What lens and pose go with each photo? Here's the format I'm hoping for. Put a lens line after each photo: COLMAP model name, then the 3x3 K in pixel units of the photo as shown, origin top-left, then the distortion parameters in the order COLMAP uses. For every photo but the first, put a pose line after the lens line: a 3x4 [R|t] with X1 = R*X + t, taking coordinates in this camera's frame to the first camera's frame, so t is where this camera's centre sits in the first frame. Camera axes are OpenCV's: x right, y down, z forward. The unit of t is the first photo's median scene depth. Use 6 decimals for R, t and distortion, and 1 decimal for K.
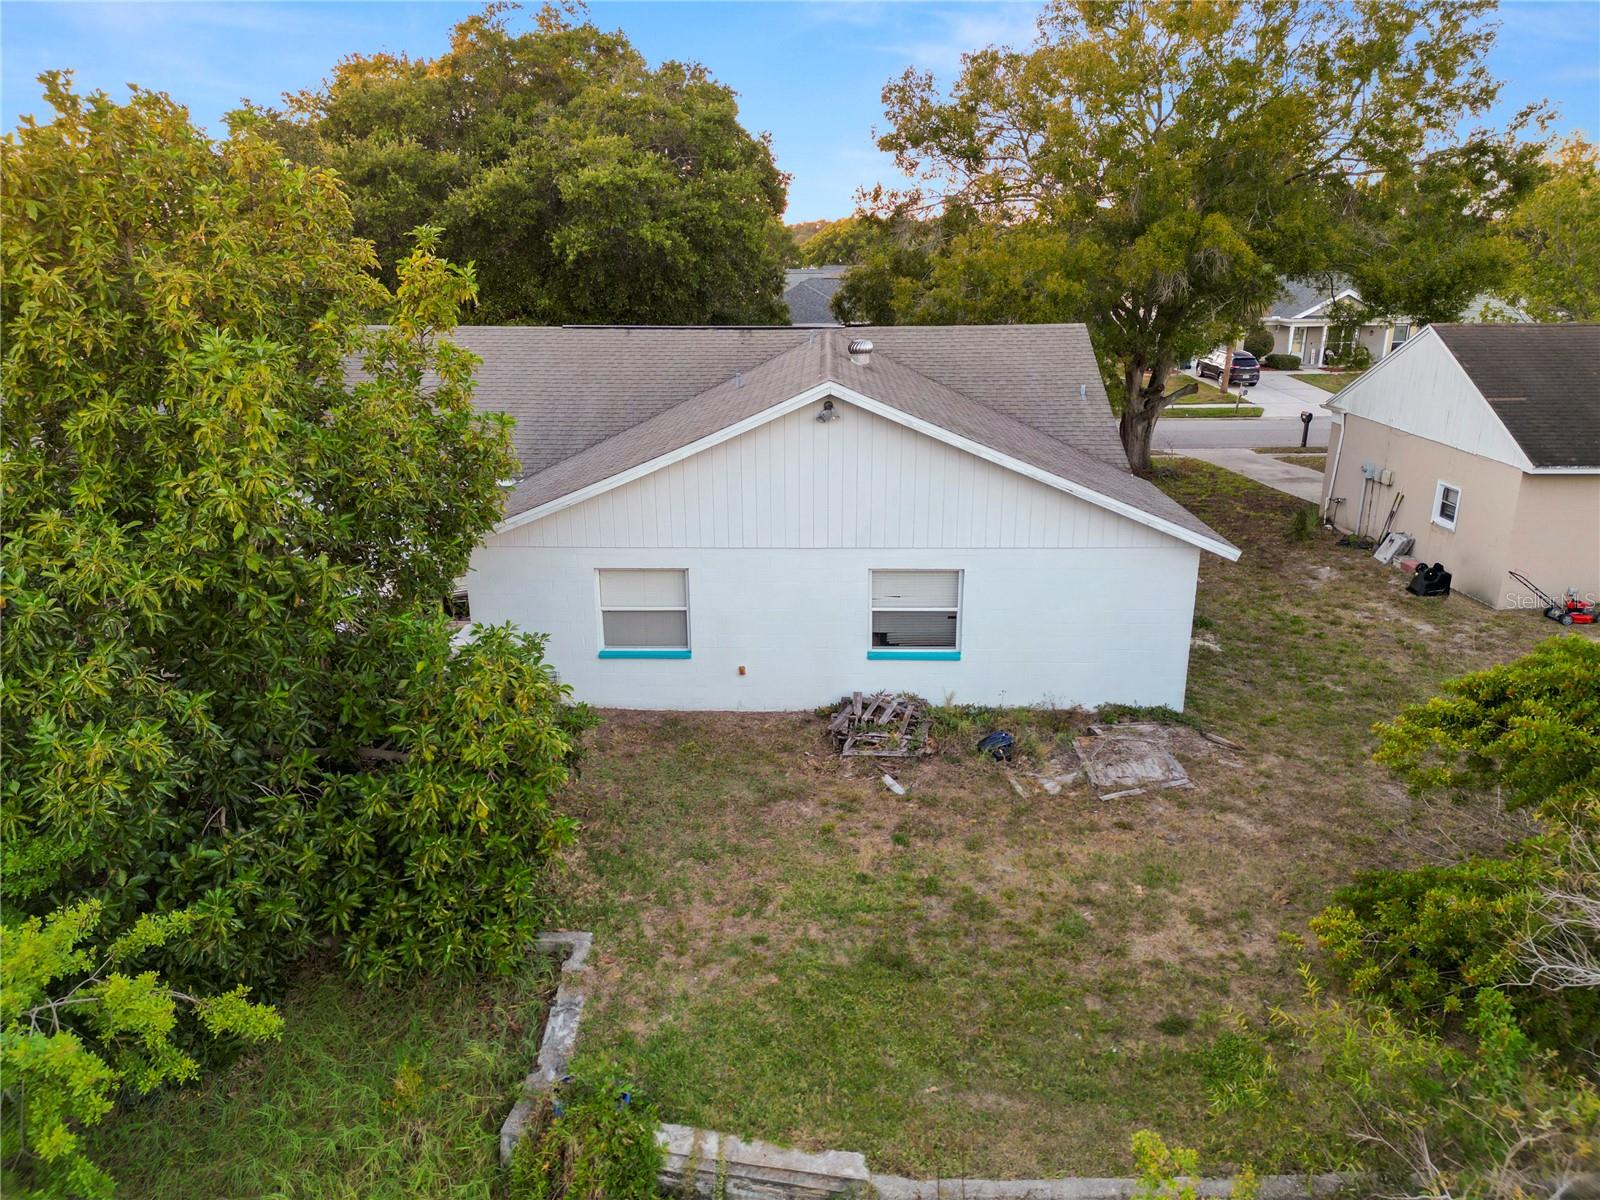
lens RADIAL K [[1099.4, 0, 801.8], [0, 1099.4, 626.1], [0, 0, 1]] dist [0.030096, -0.005105]
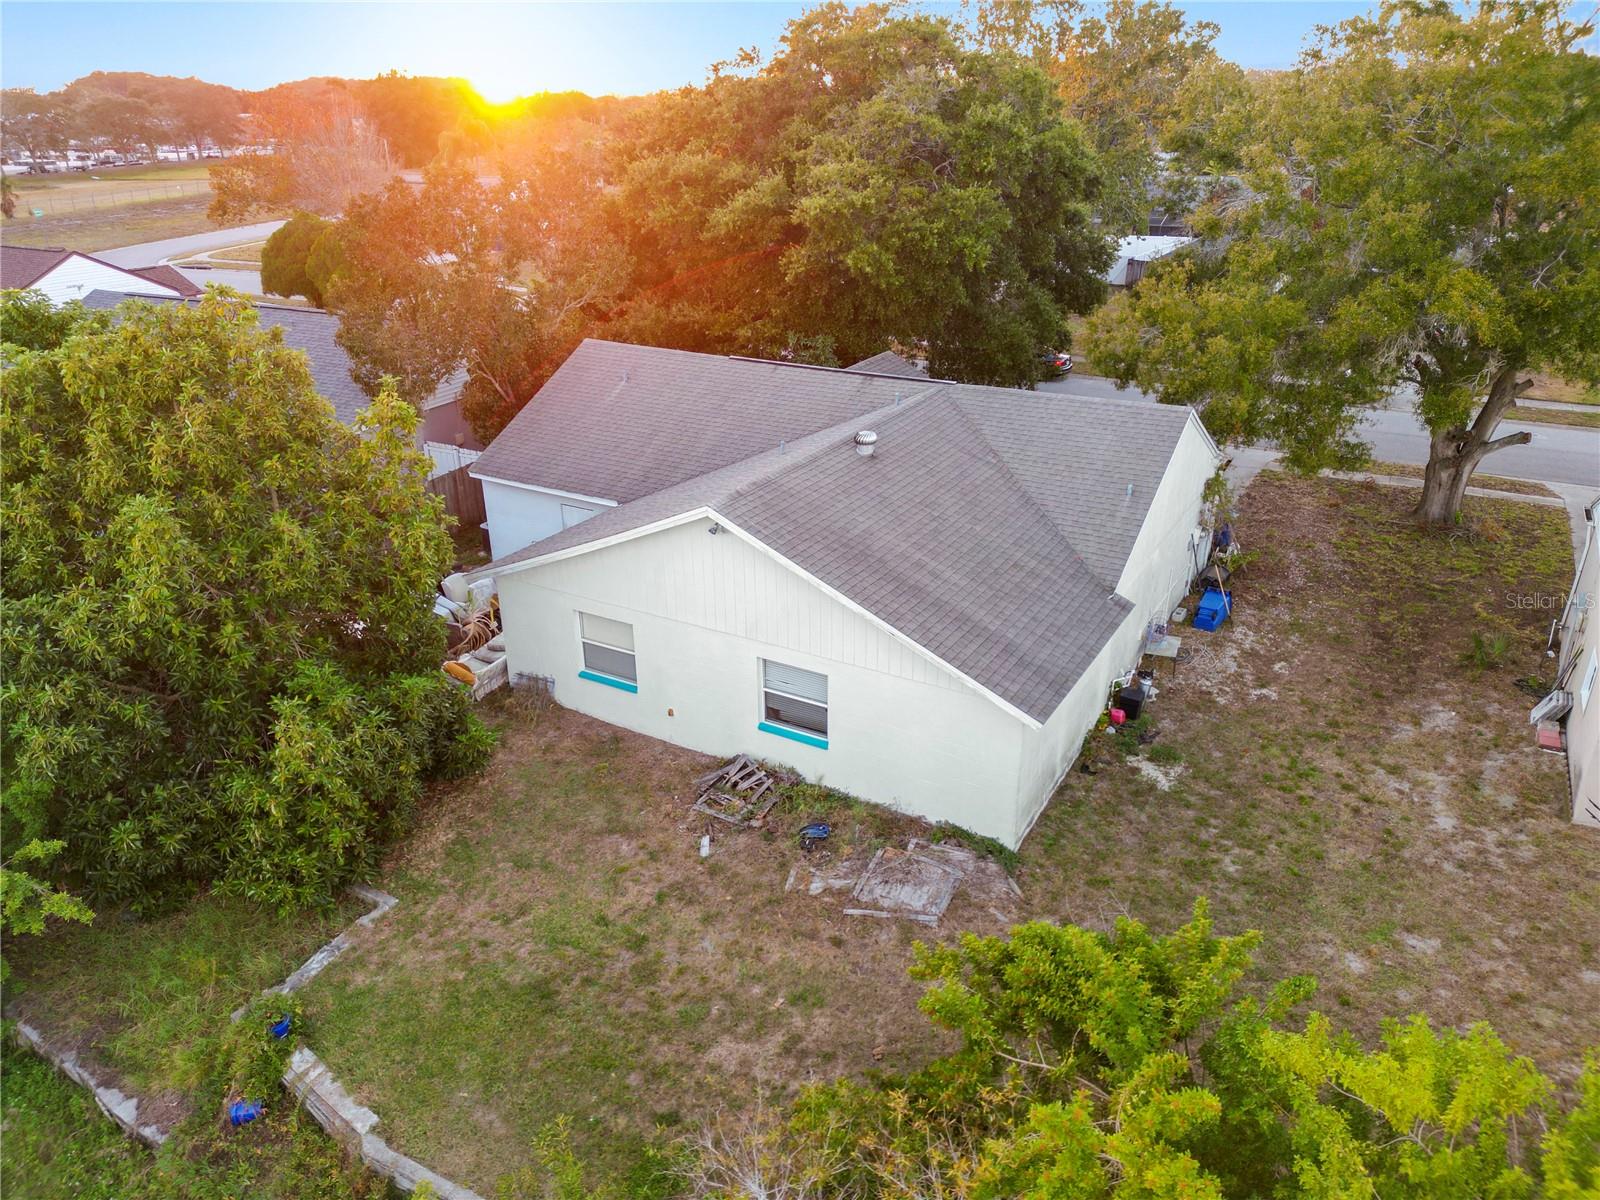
lens RADIAL K [[1116.6, 0, 800.0], [0, 1116.6, 600.0], [0, 0, 1]] dist [0.055886, -0.047811]
pose [[0.879660, 0.191360, -0.435407, 0.592675], [-0.151976, 0.980585, 0.123924, -0.259070], [0.450667, -0.042839, 0.891663, -0.031966]]
